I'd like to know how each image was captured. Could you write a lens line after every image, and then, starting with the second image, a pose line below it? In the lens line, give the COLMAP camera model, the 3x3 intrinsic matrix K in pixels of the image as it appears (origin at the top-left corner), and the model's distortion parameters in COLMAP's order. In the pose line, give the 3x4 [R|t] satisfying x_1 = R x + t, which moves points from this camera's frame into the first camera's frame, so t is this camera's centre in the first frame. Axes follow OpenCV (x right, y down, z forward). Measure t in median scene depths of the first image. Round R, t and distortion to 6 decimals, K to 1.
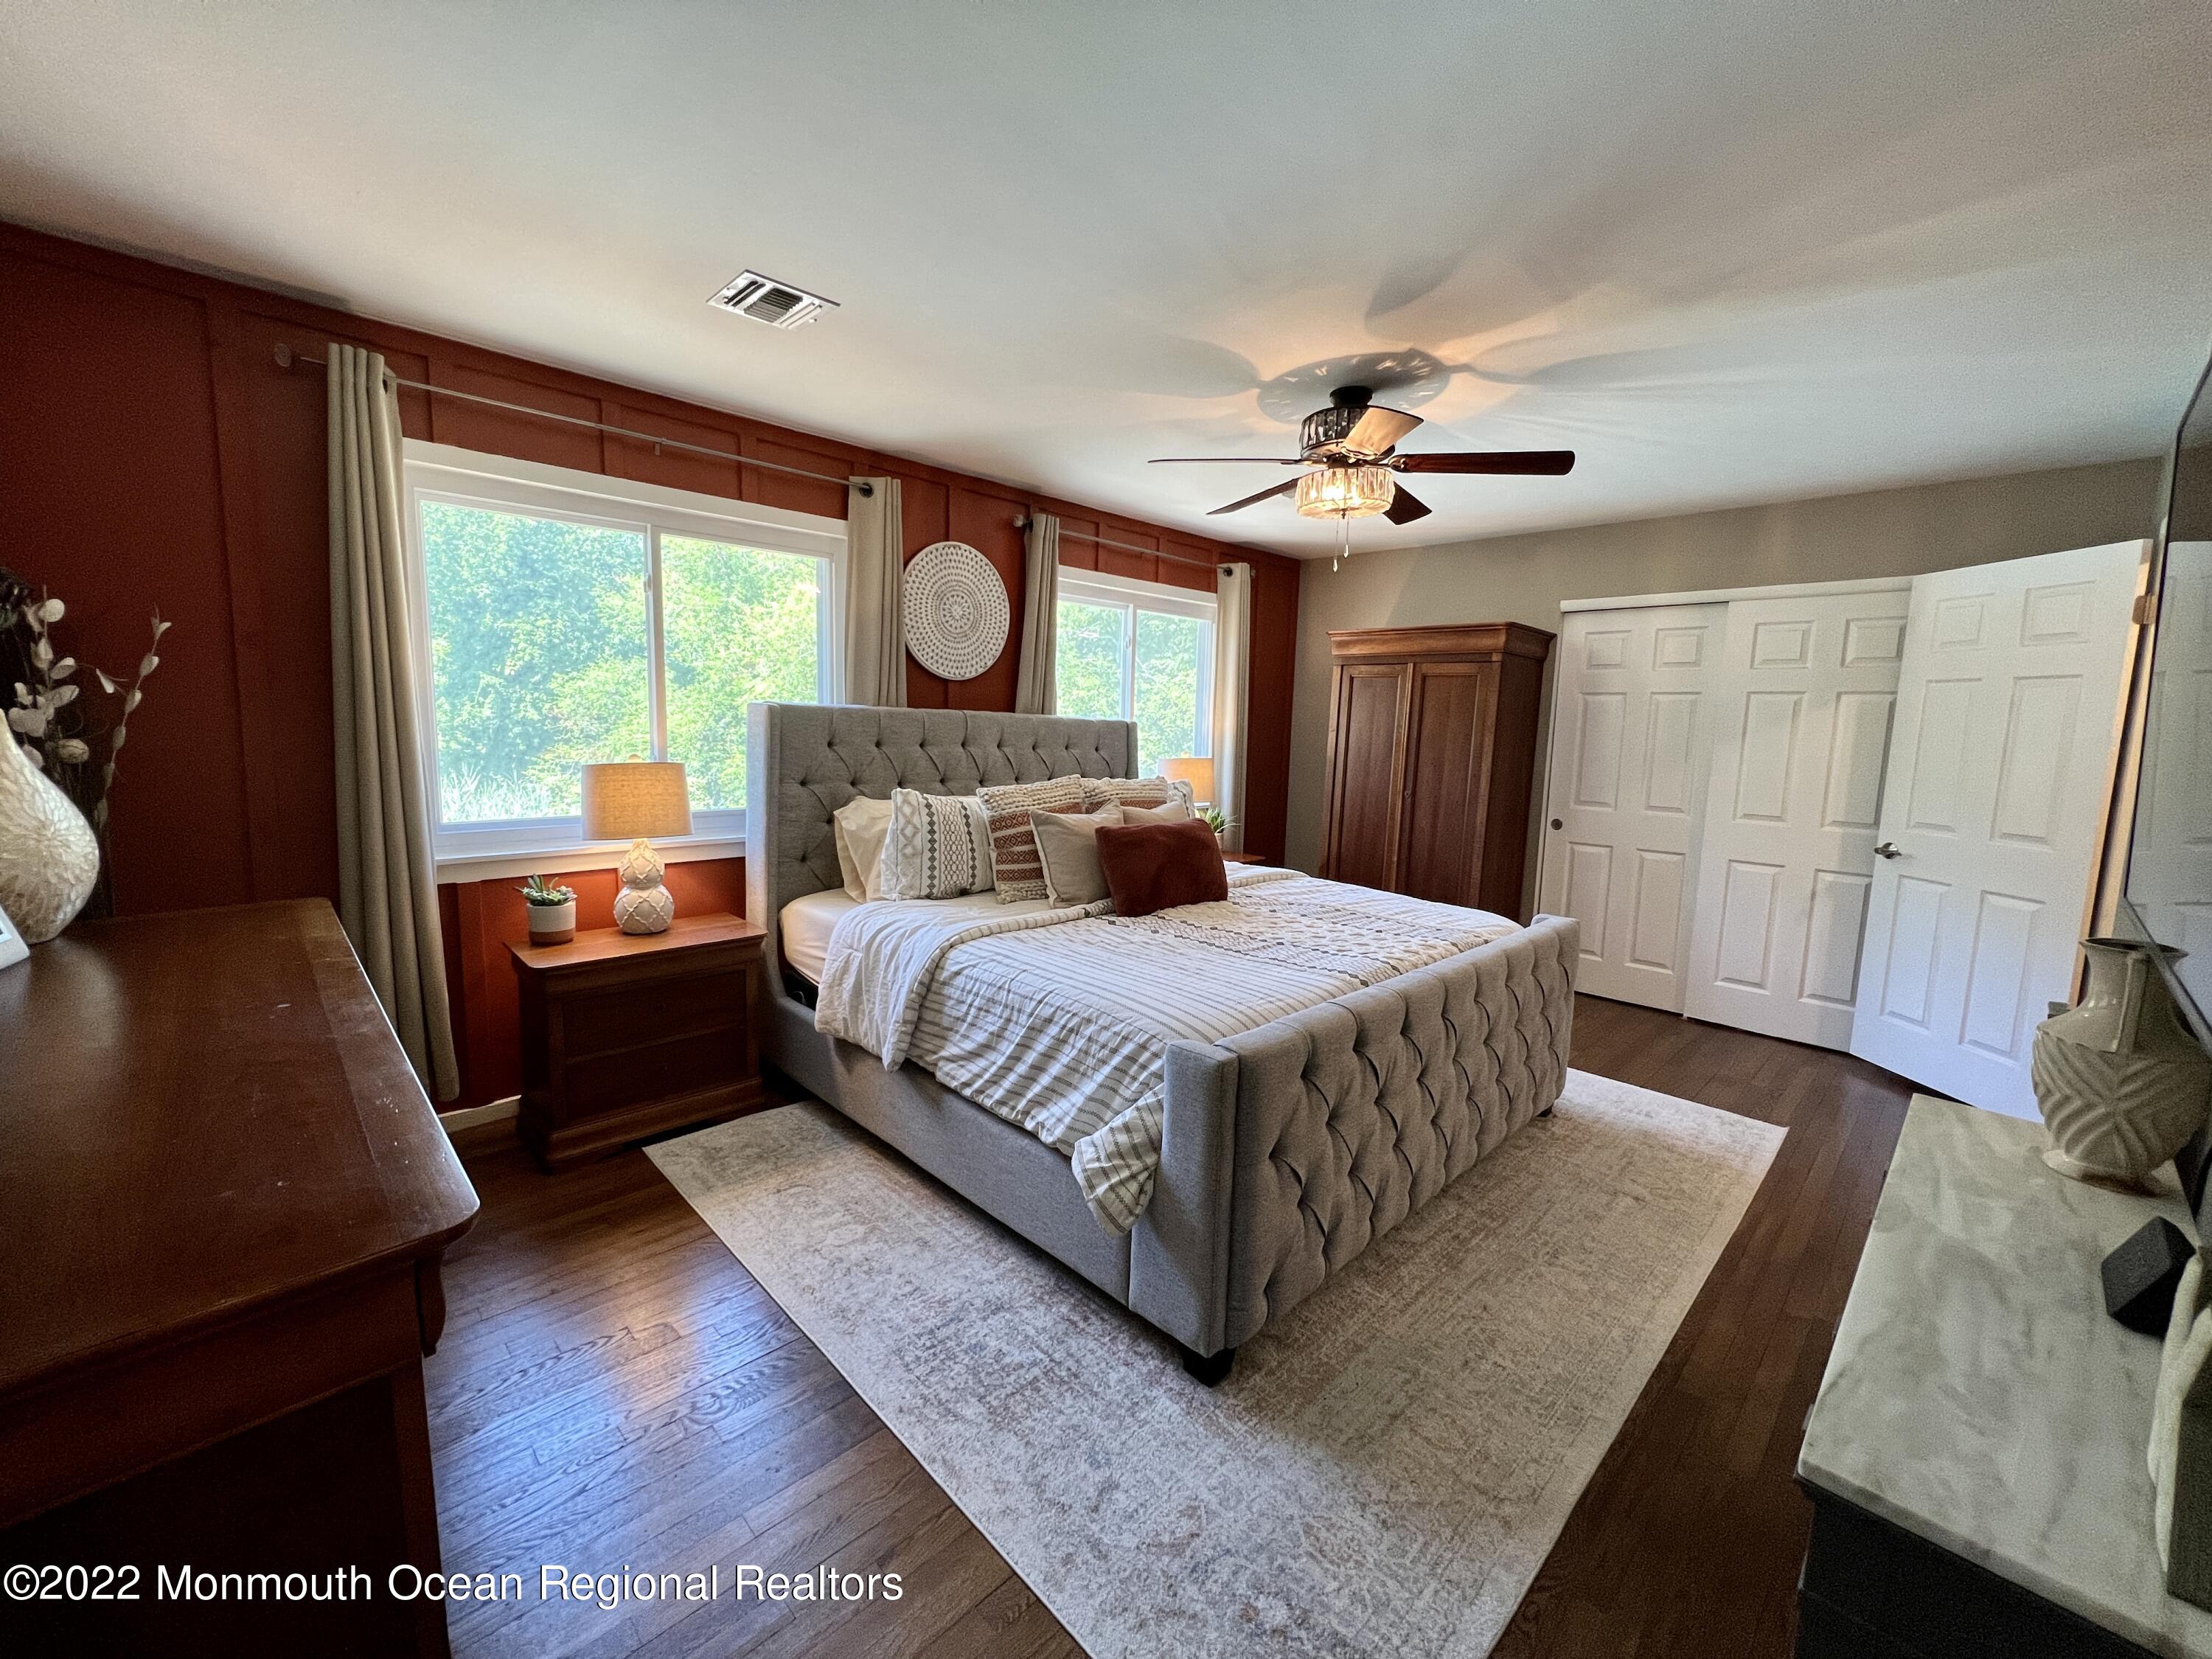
lens RADIAL K [[891.8, 0, 1097.9], [0, 891.8, 823.2], [0, 0, 1]] dist [-0.002437, 0.000073]
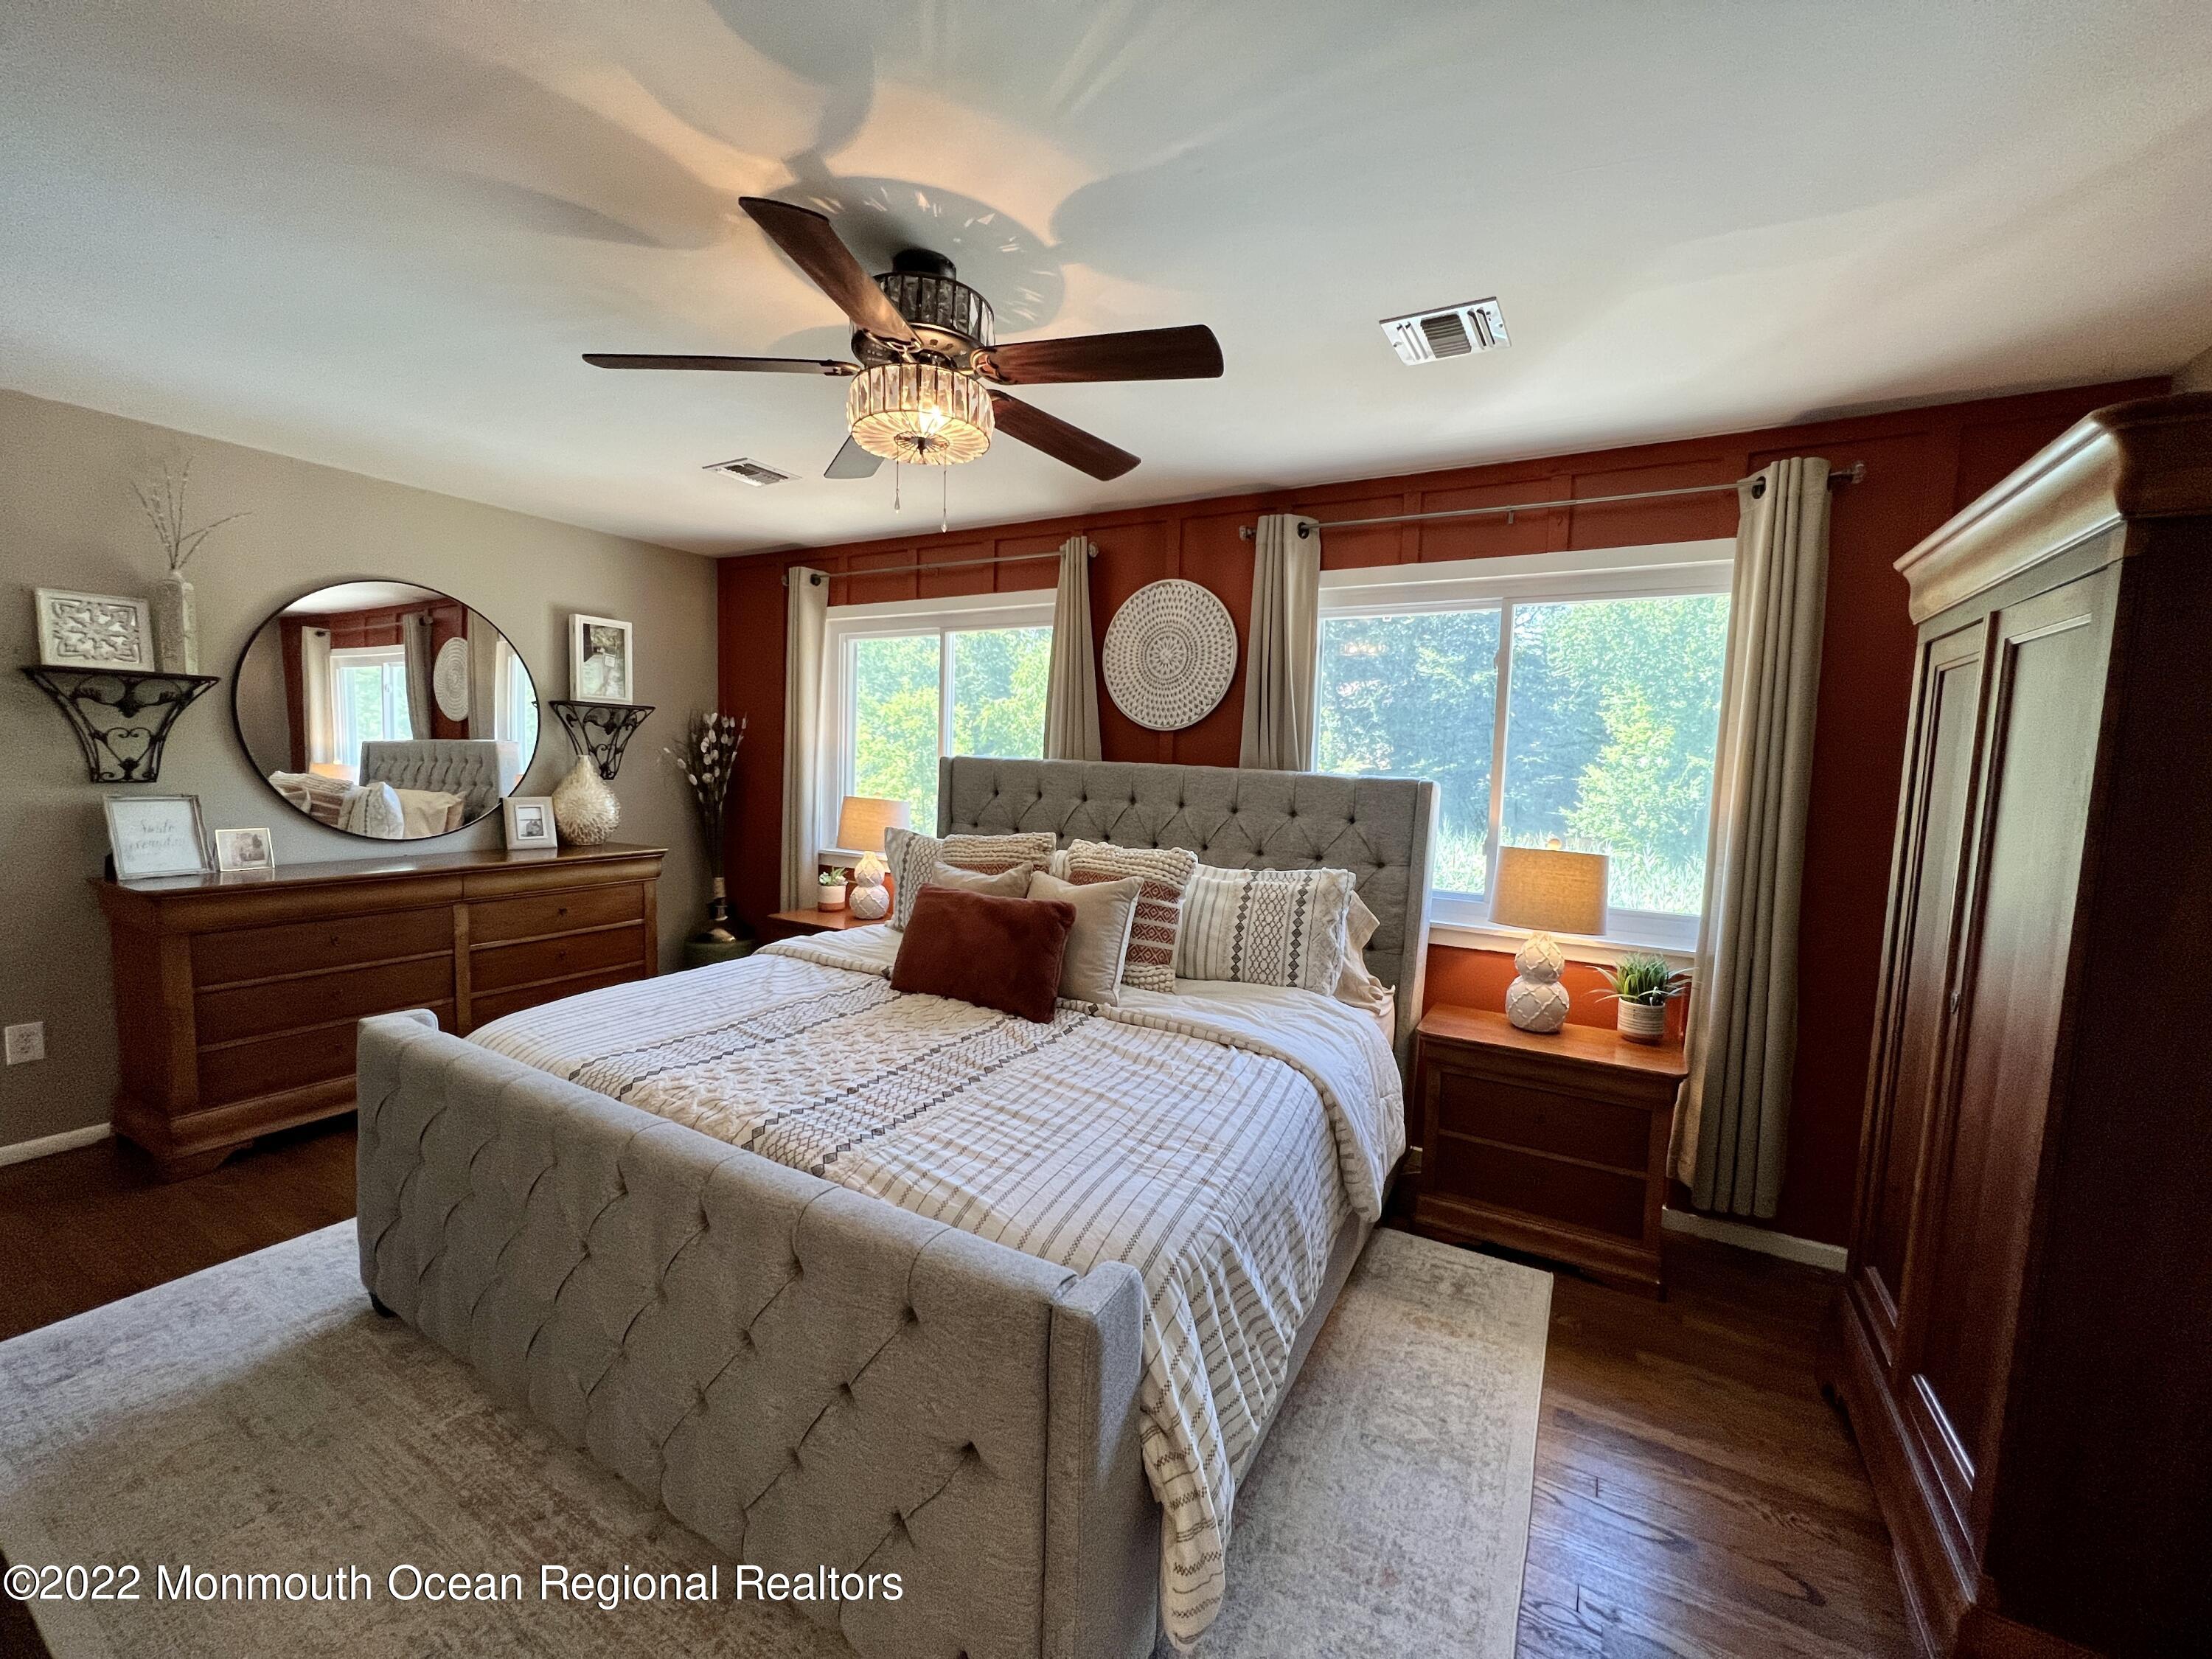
lens RADIAL K [[891.8, 0, 1102.6], [0, 891.8, 825.4], [0, 0, 1]] dist [-0.002437, 0.000073]
pose [[0.267069, 0.048937, -0.962434, 0.727891], [-0.138709, 0.990262, 0.011861, -0.071491], [0.953642, 0.130331, 0.271256, 0.743953]]
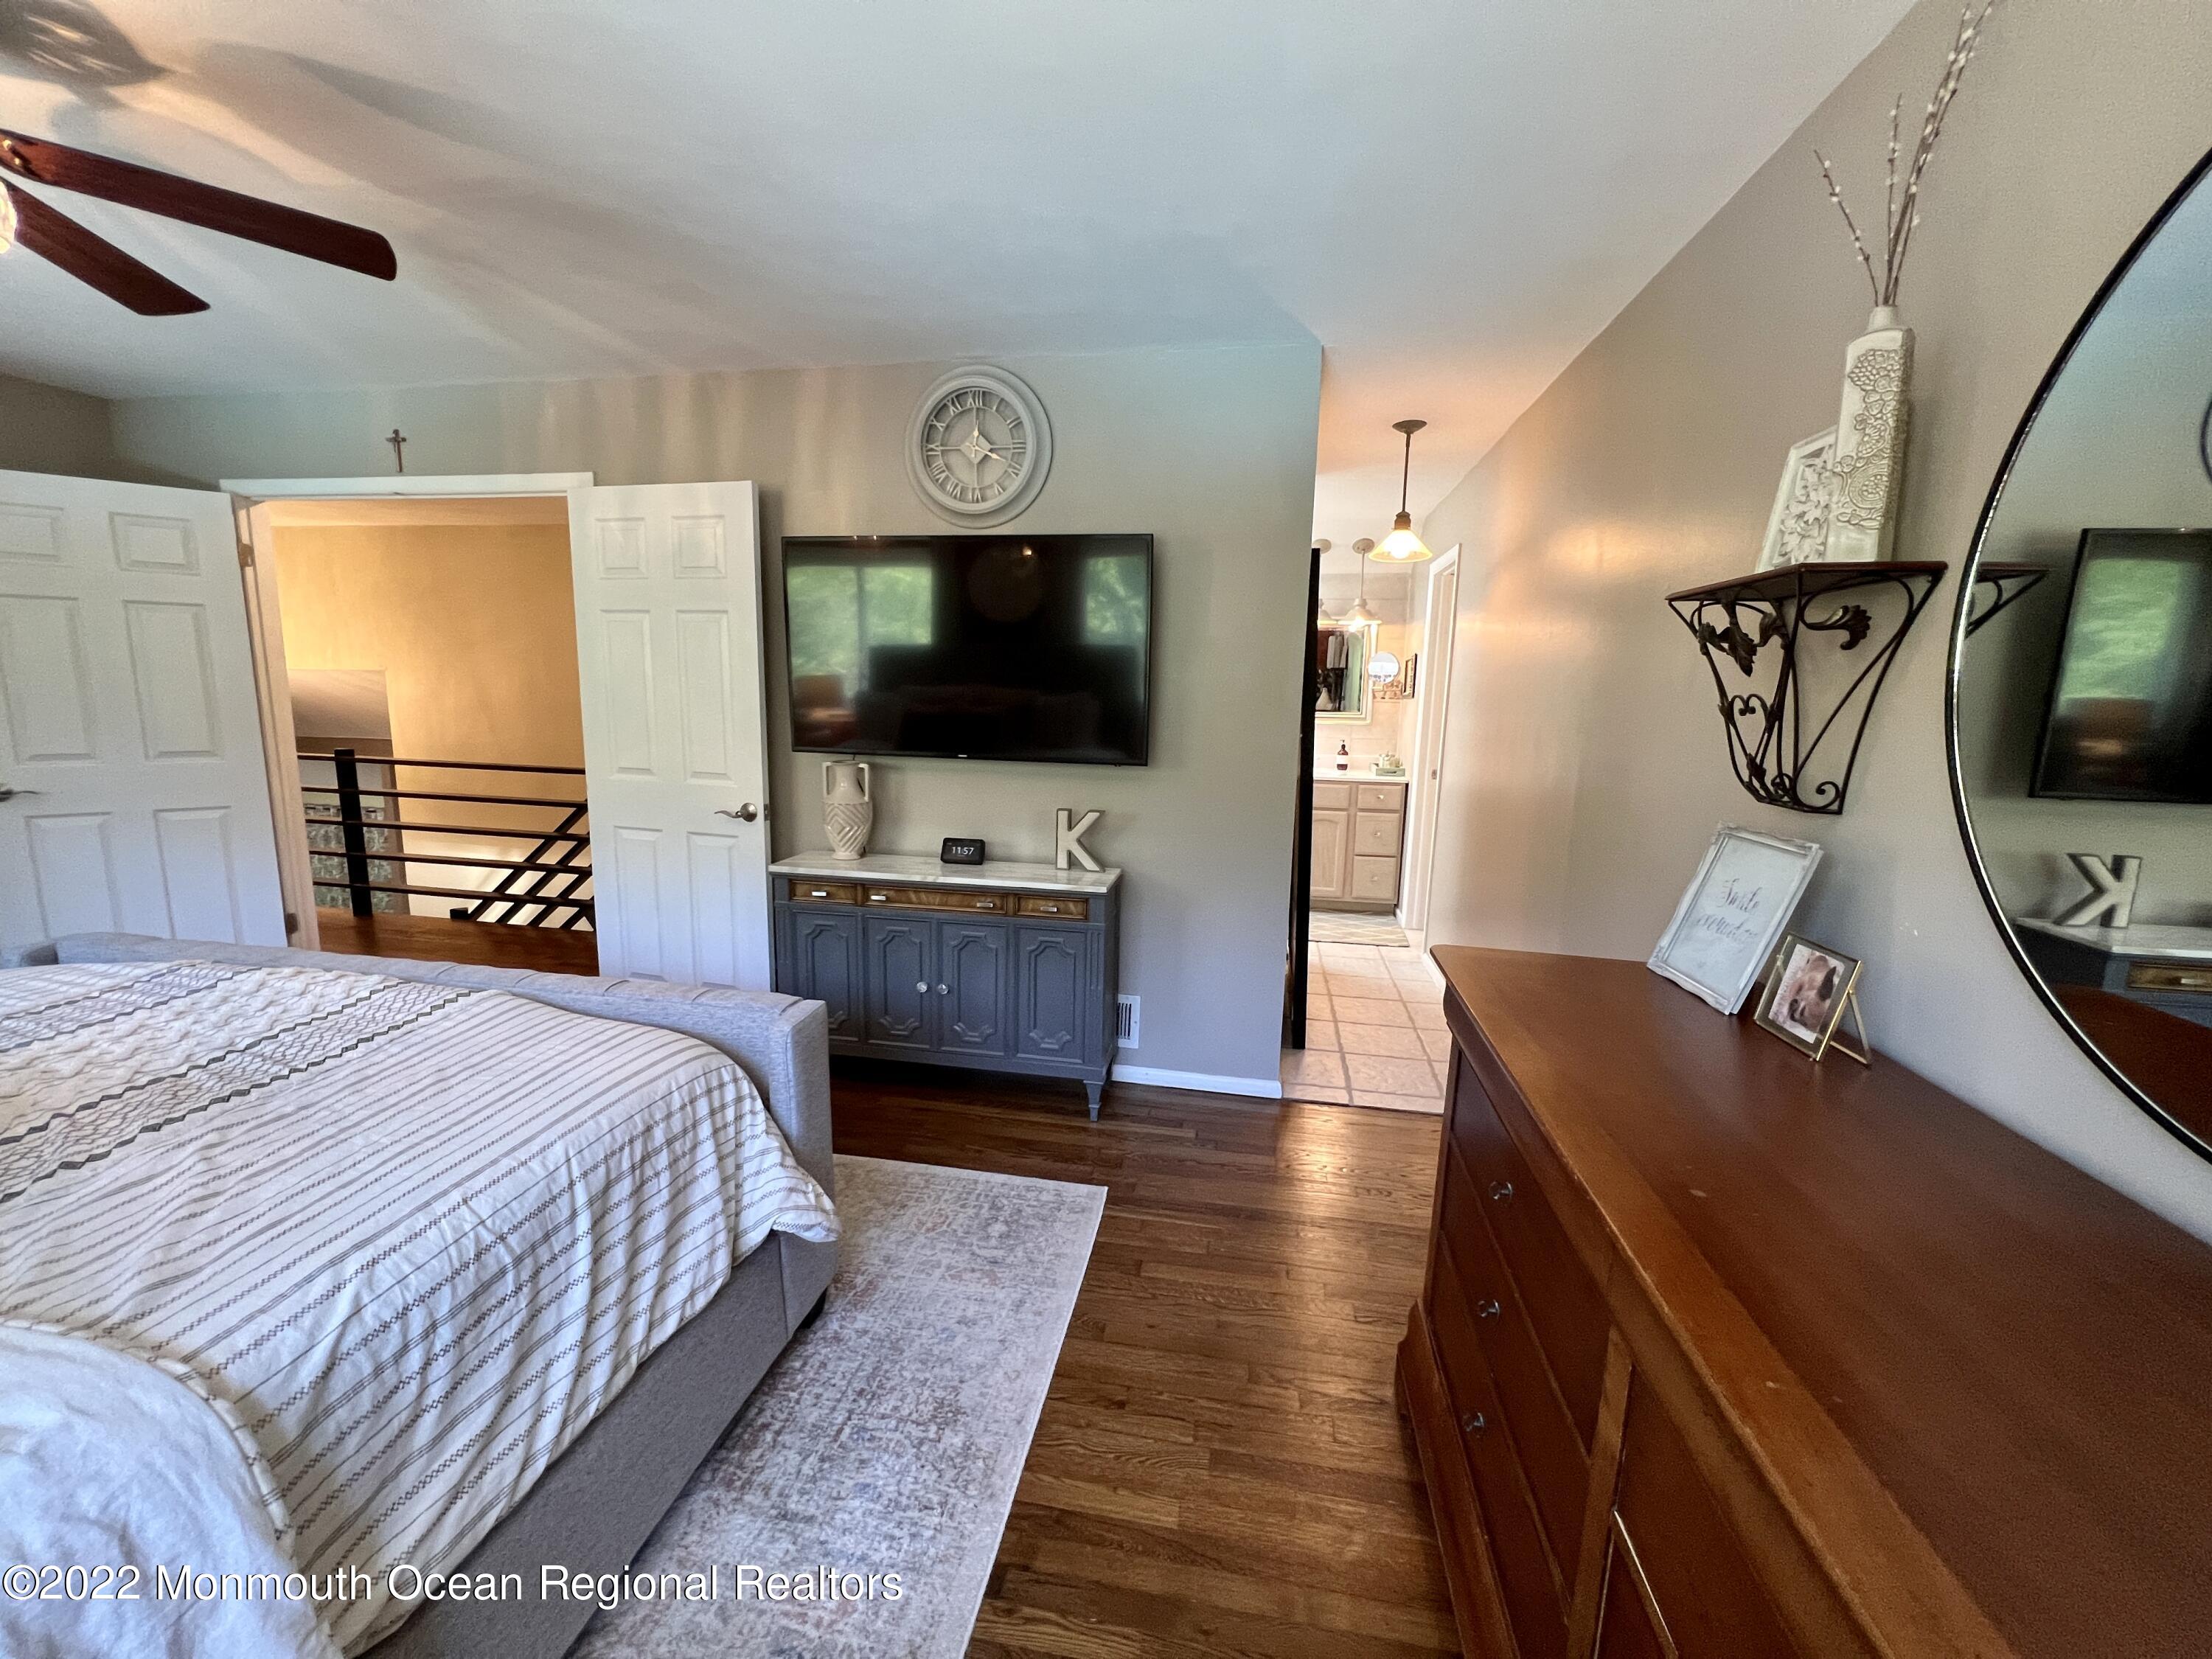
lens RADIAL K [[891.8, 0, 1094.7], [0, 891.8, 822.6], [0, 0, 1]] dist [-0.002437, 0.000073]
pose [[-0.580155, -0.167060, 0.797189, -0.404462], [0.058464, 0.967674, 0.245335, -0.087124], [-0.812405, 0.188939, -0.551634, 0.596711]]
